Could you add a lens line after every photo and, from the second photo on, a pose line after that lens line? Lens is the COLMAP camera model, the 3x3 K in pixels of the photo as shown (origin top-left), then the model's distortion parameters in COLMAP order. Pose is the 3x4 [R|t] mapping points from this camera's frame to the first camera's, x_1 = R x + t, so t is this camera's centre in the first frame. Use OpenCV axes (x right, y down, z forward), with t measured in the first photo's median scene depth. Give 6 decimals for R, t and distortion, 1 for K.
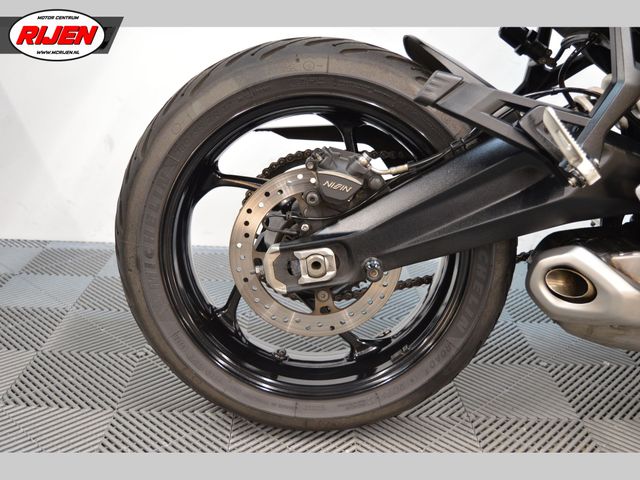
lens RADIAL K [[669.3, 0, 320.0], [0, 669.3, 240.0], [0, 0, 1]] dist [-0.012426, -0.006839]
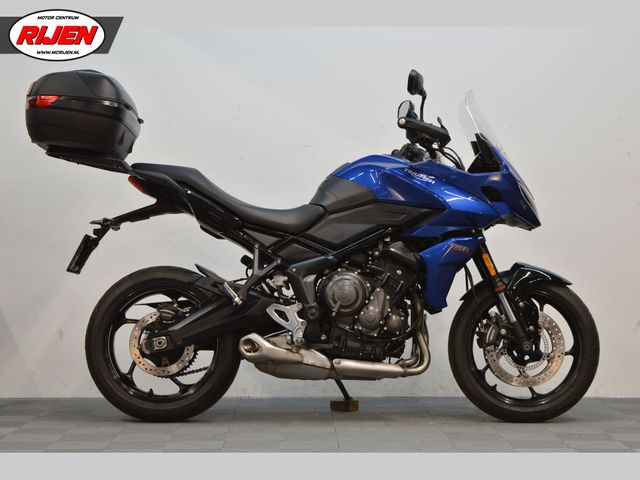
lens RADIAL K [[1521.3, 0, 320.0], [0, 1521.3, 240.0], [0, 0, 1]] dist [0.048376, 0.096882]
pose [[0.998811, -0.045661, -0.017089, 0.737898], [0.037813, 0.946777, -0.319661, 1.575404], [0.030775, 0.318634, 0.947378, -4.805143]]
